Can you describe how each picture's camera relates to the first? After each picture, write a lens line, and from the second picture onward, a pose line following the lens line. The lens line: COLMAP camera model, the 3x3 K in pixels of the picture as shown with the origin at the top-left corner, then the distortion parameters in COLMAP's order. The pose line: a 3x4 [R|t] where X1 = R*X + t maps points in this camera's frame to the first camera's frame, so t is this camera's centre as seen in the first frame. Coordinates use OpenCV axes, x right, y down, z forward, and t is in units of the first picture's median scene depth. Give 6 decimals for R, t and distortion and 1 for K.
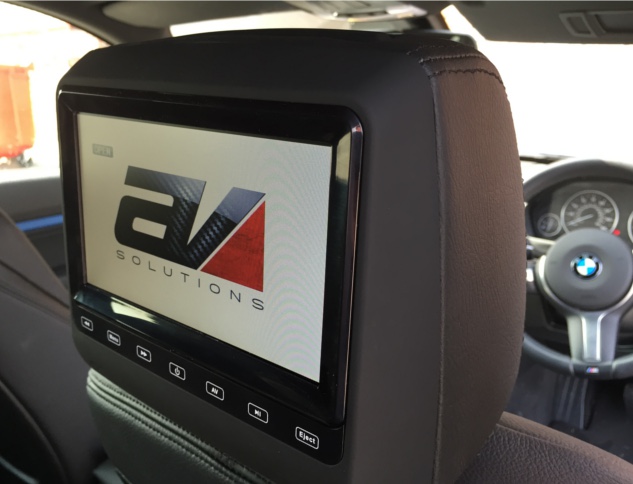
lens RADIAL K [[588.3, 0, 316.5], [0, 588.3, 242.0], [0, 0, 1]] dist [0.024524, 0.001737]
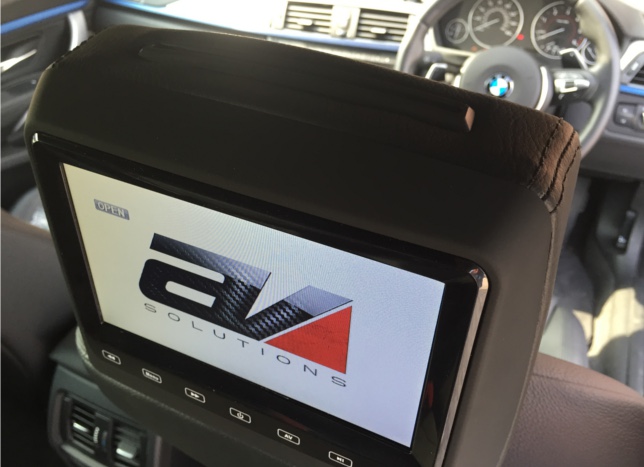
lens RADIAL K [[590.7, 0, 325.1], [0, 590.7, 232.5], [0, 0, 1]] dist [0.009757, 0.003982]
pose [[0.970898, -0.143651, 0.191630, -0.241364], [0.062000, 0.923626, 0.378247, -0.443856], [-0.231330, -0.355358, 0.905653, 0.152814]]
